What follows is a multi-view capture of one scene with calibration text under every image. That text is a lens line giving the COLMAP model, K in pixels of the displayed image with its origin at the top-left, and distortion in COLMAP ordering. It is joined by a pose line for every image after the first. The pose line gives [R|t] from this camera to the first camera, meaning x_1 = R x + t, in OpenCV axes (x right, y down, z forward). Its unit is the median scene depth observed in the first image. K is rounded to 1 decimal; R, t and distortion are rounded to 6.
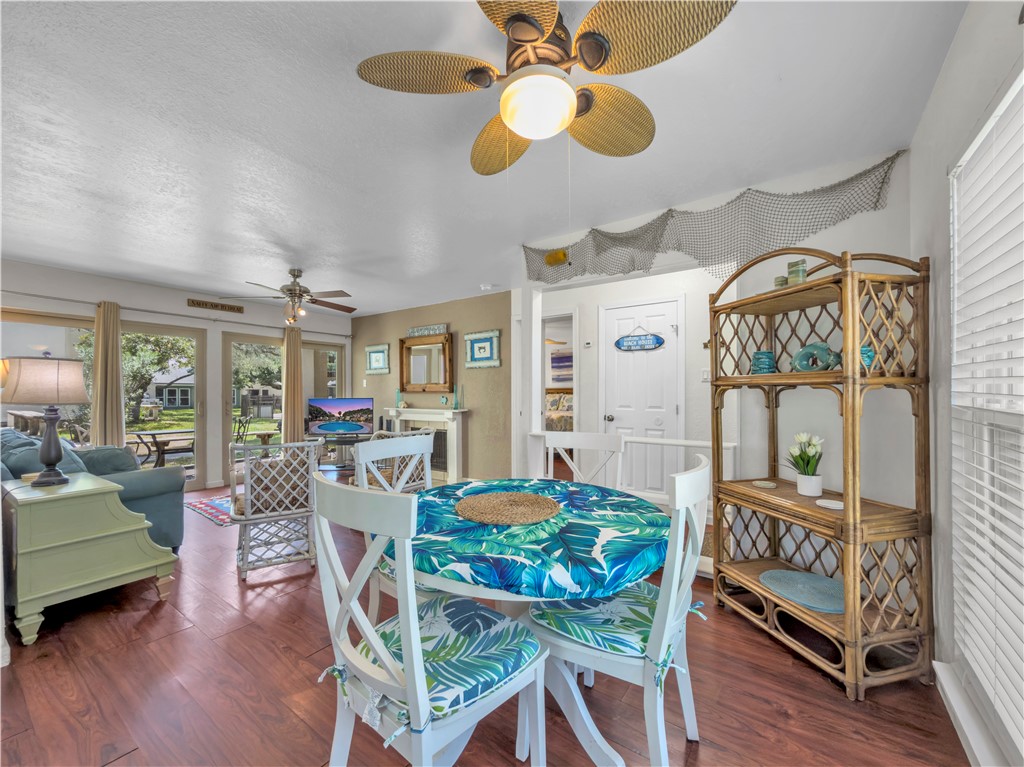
lens RADIAL K [[418.0, 0, 508.5], [0, 418.0, 391.7], [0, 0, 1]] dist [0.005341, -0.001353]
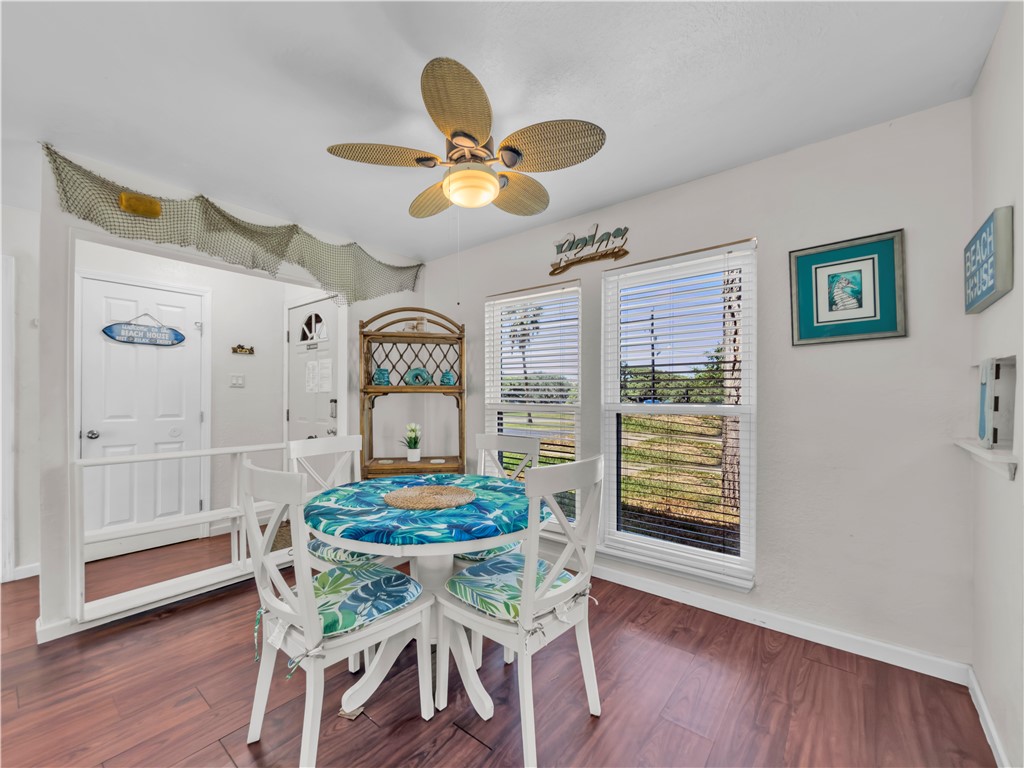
lens RADIAL K [[418.6, 0, 516.2], [0, 418.6, 390.7], [0, 0, 1]] dist [0.004102, -0.001104]
pose [[0.070018, 0.017366, 0.997395, -0.334106], [-0.003074, 0.999847, -0.017193, 0.000131], [-0.997541, -0.001862, 0.070060, 0.197205]]
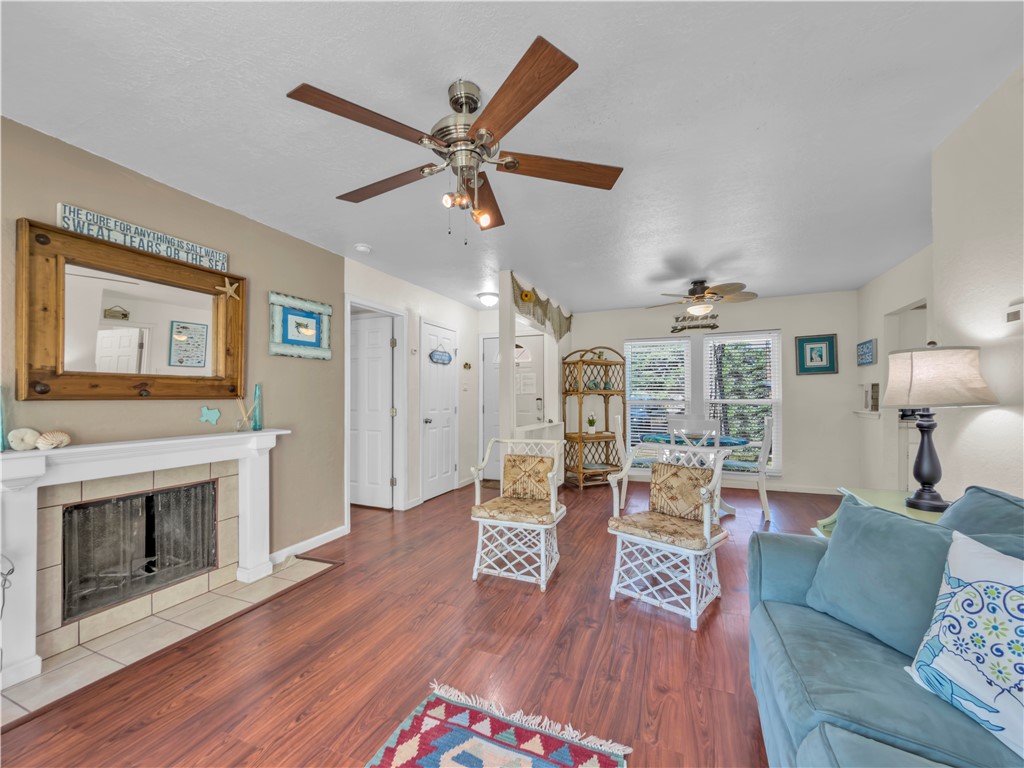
lens RADIAL K [[418.6, 0, 504.1], [0, 418.6, 397.9], [0, 0, 1]] dist [0.004102, -0.001104]
pose [[-0.220217, 0.001389, 0.975450, -0.730946], [0.002842, 0.999996, -0.000782, 0.003068], [-0.975447, 0.002600, -0.220220, 0.851204]]
